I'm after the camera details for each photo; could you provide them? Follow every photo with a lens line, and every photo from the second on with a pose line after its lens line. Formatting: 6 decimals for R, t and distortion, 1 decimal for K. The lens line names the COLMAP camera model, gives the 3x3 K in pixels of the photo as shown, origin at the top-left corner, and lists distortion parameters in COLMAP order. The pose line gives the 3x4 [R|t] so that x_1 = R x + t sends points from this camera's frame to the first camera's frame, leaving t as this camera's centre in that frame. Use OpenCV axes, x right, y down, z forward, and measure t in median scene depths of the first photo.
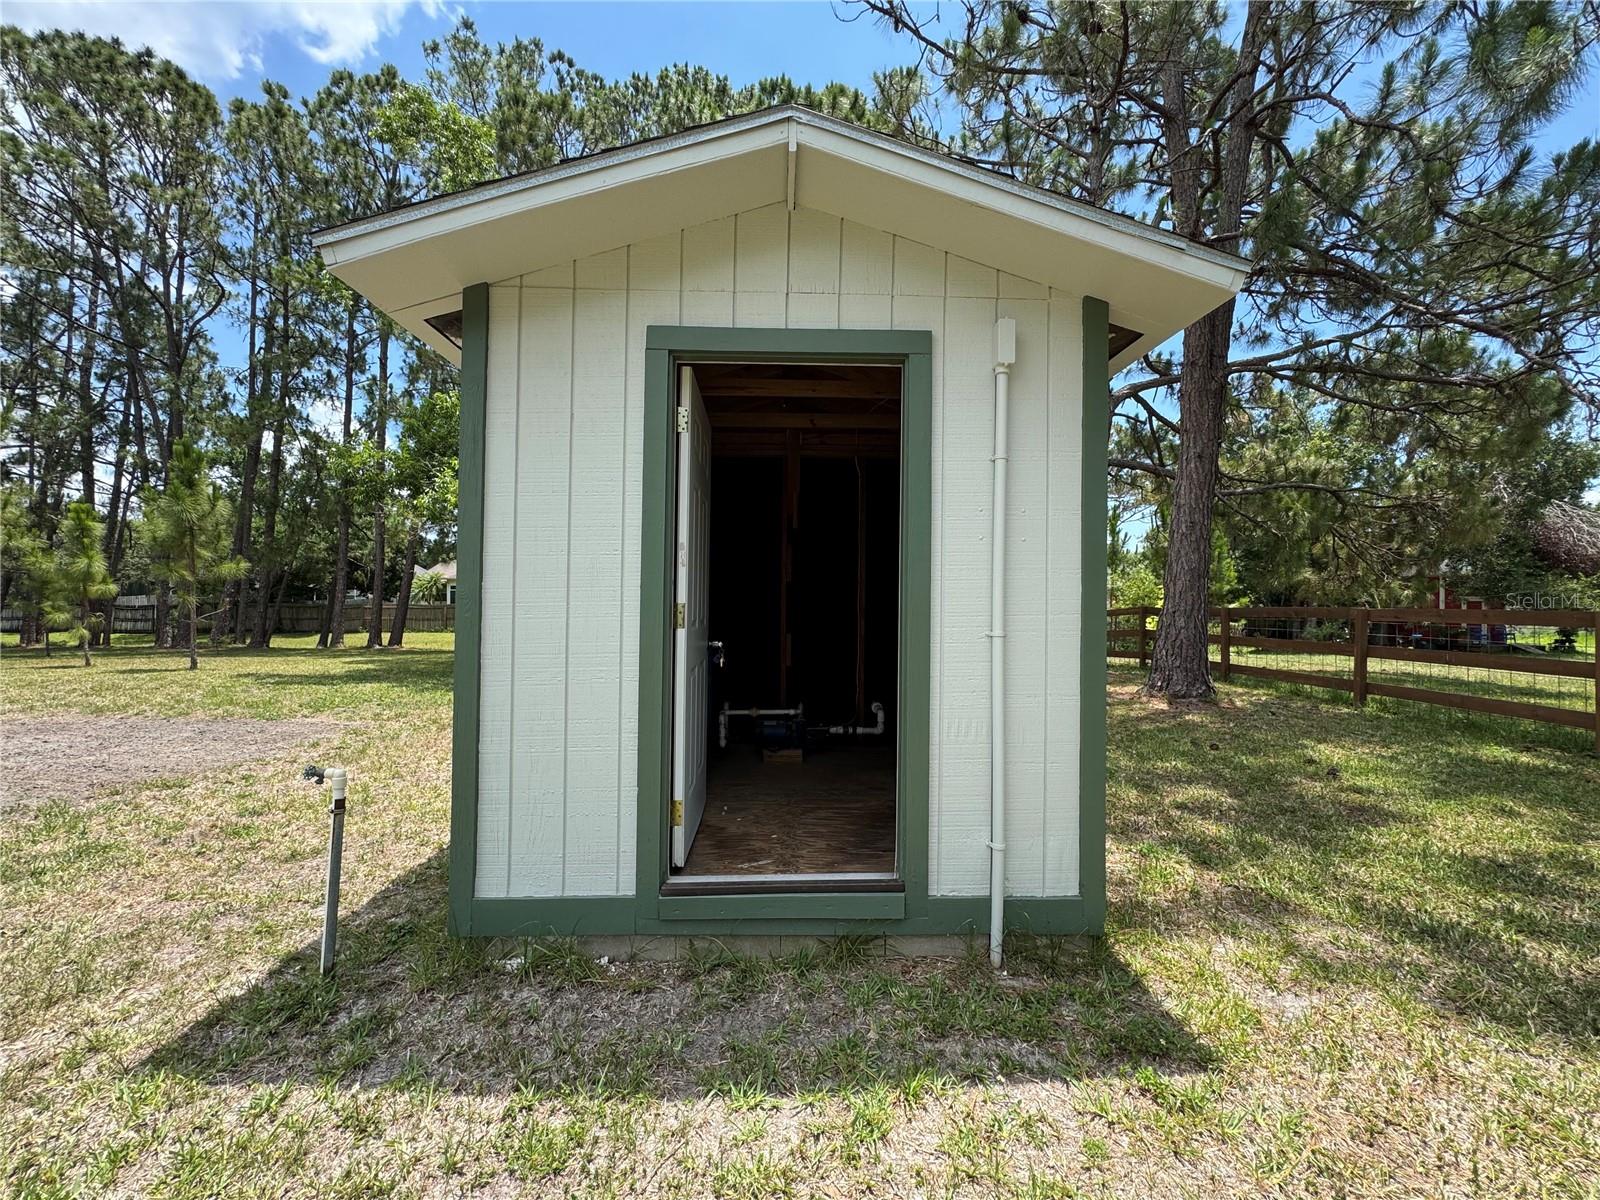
lens RADIAL K [[643.6, 0, 800.8], [0, 643.6, 601.6], [0, 0, 1]] dist [-0.000429, 0.000007]
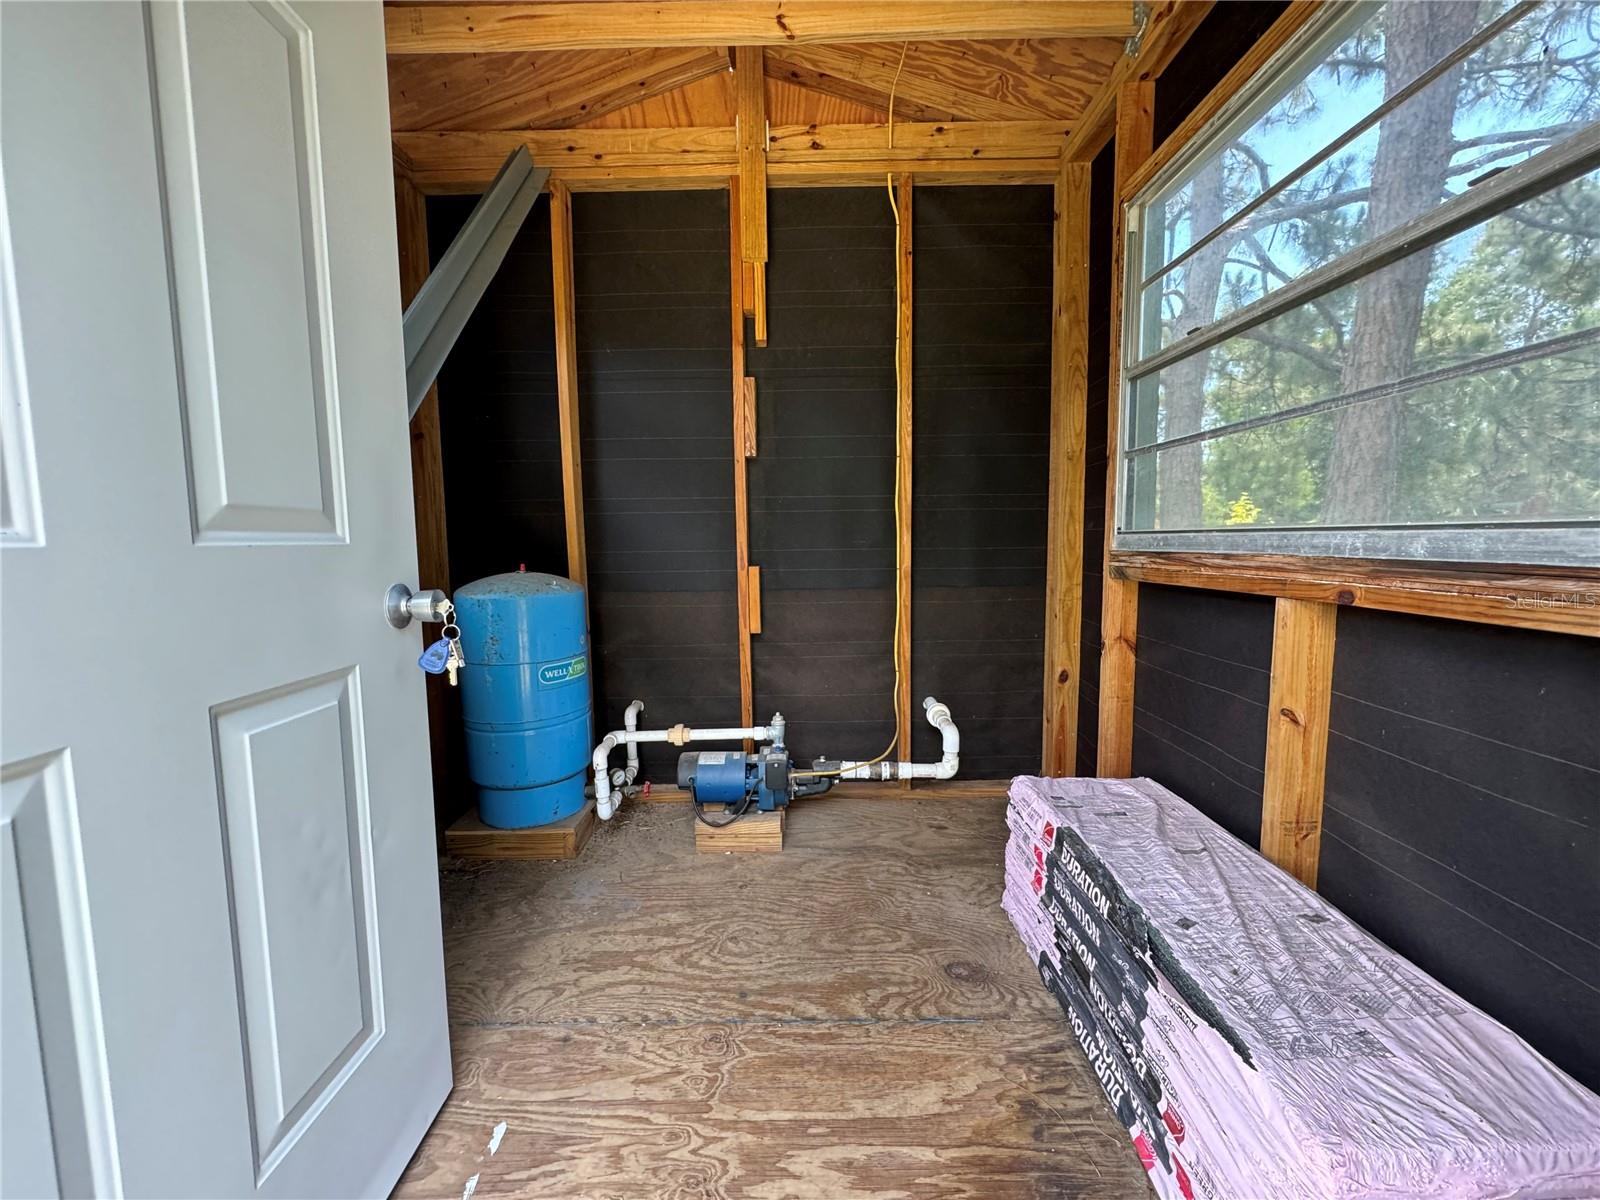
lens RADIAL K [[643.6, 0, 801.2], [0, 643.6, 597.5], [0, 0, 1]] dist [-0.000429, 0.000007]
pose [[0.999178, -0.020642, -0.034891, 0.034313], [0.023983, 0.994876, 0.098221, 0.027602], [0.032685, -0.098977, 0.994553, 0.533260]]
